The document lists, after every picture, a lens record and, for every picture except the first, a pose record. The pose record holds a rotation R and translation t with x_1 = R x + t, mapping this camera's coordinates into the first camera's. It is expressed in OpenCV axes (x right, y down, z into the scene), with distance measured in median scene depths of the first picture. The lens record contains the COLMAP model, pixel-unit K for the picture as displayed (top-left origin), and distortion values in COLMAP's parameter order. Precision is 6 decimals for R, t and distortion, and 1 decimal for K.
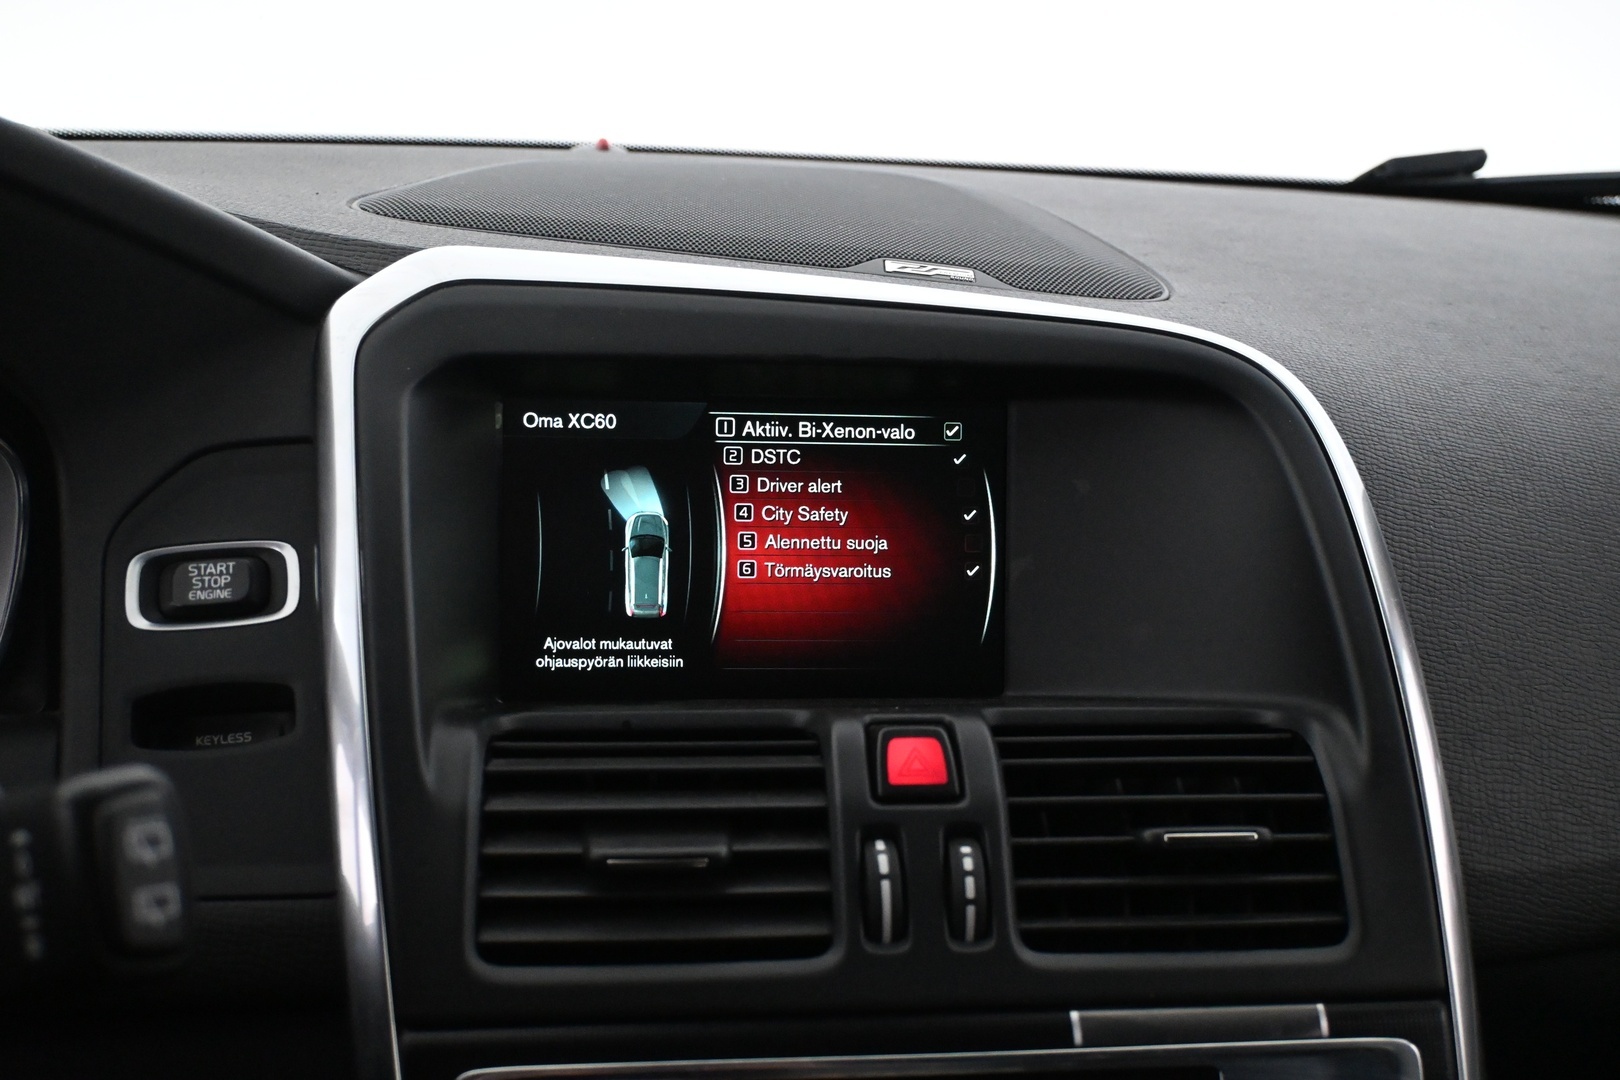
lens RADIAL K [[1732.9, 0, 810.0], [0, 1732.9, 540.0], [0, 0, 1]] dist [-0.004101, -0.013828]
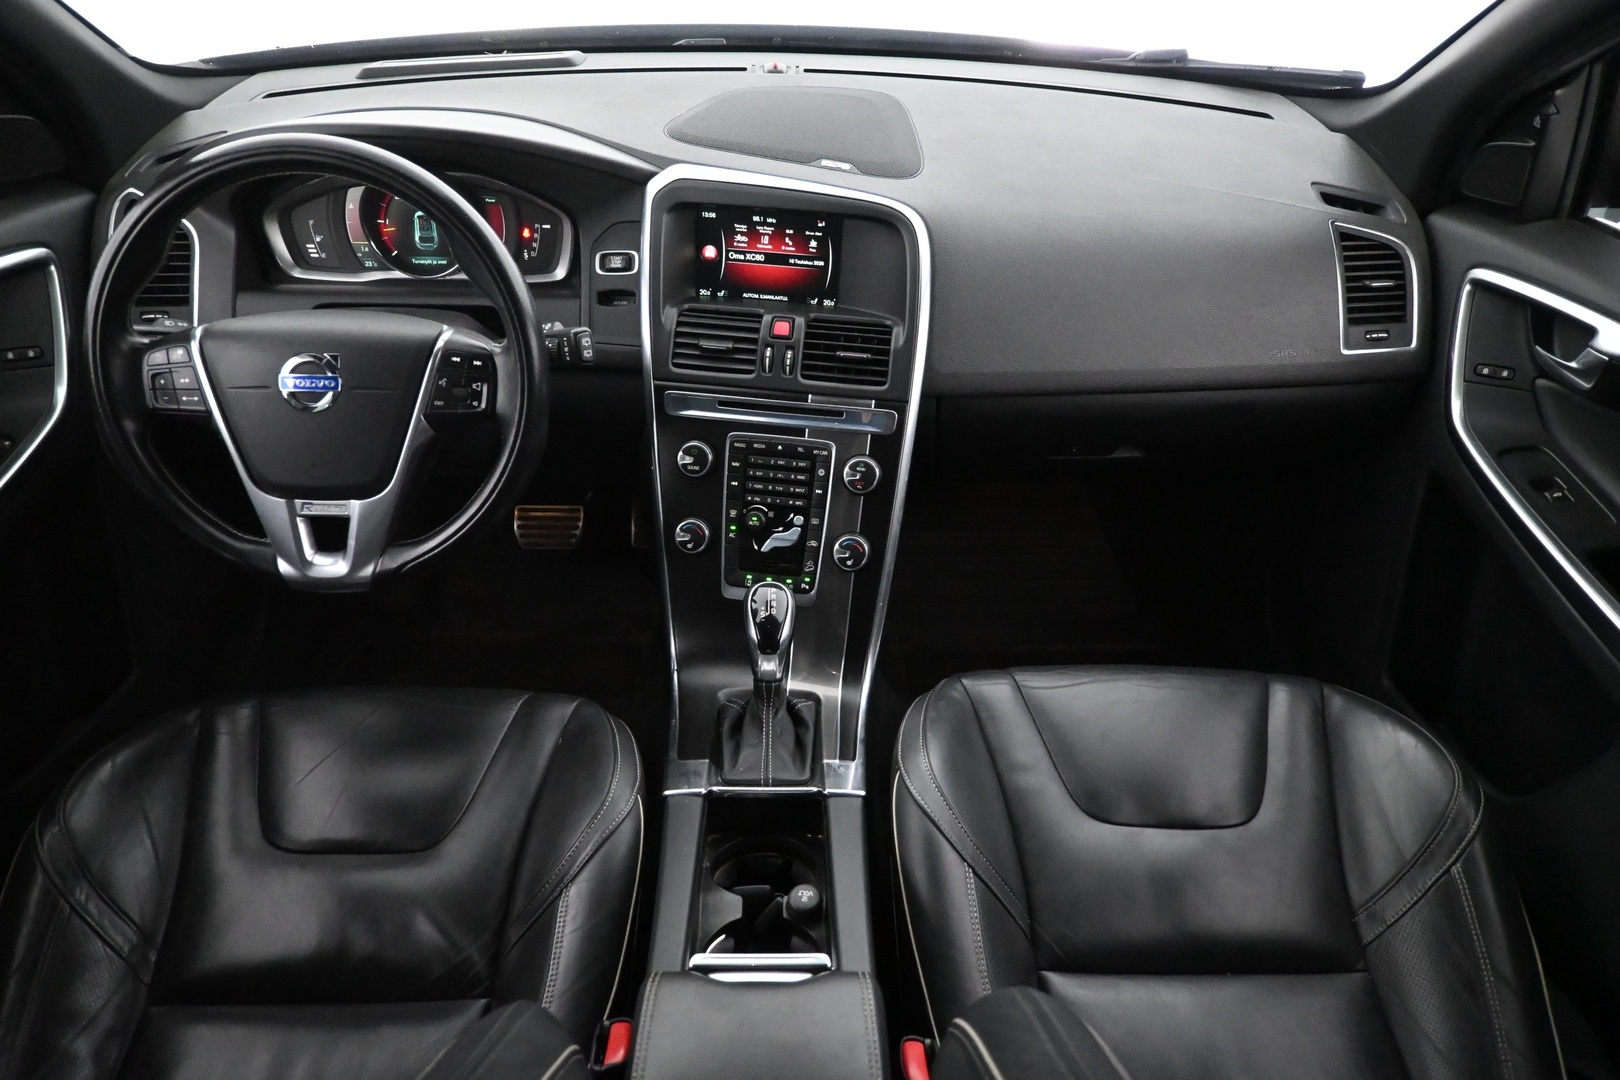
lens RADIAL K [[1094.4, 0, 810.0], [0, 1094.4, 540.0], [0, 0, 1]] dist [-0.005942, 0.002987]
pose [[0.964376, 0.144920, -0.221307, 0.705447], [-0.045191, 0.914546, 0.401949, -0.411647], [0.260646, -0.377629, 0.888516, -1.298081]]
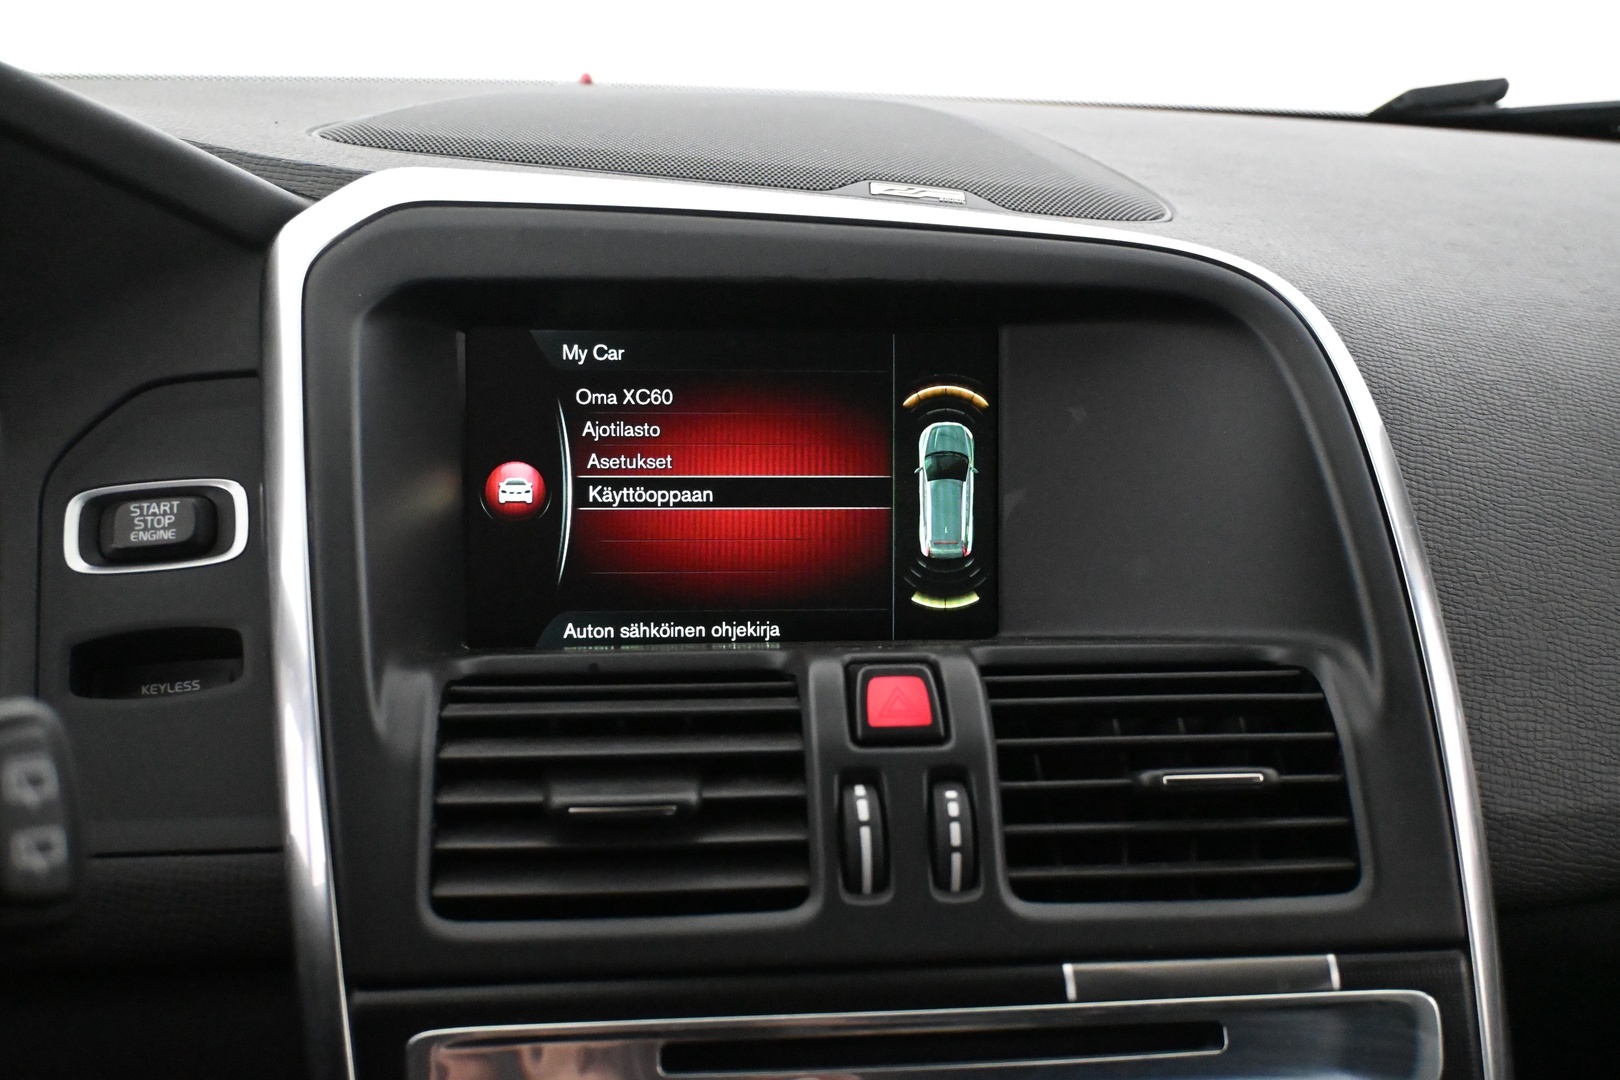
lens RADIAL K [[1732.9, 0, 810.0], [0, 1732.9, 540.0], [0, 0, 1]] dist [-0.004101, -0.013828]
pose [[0.999830, -0.011888, -0.014073, 0.026408], [0.012138, 0.999768, 0.017821, 0.021539], [0.013858, -0.017989, 0.999742, 0.057653]]
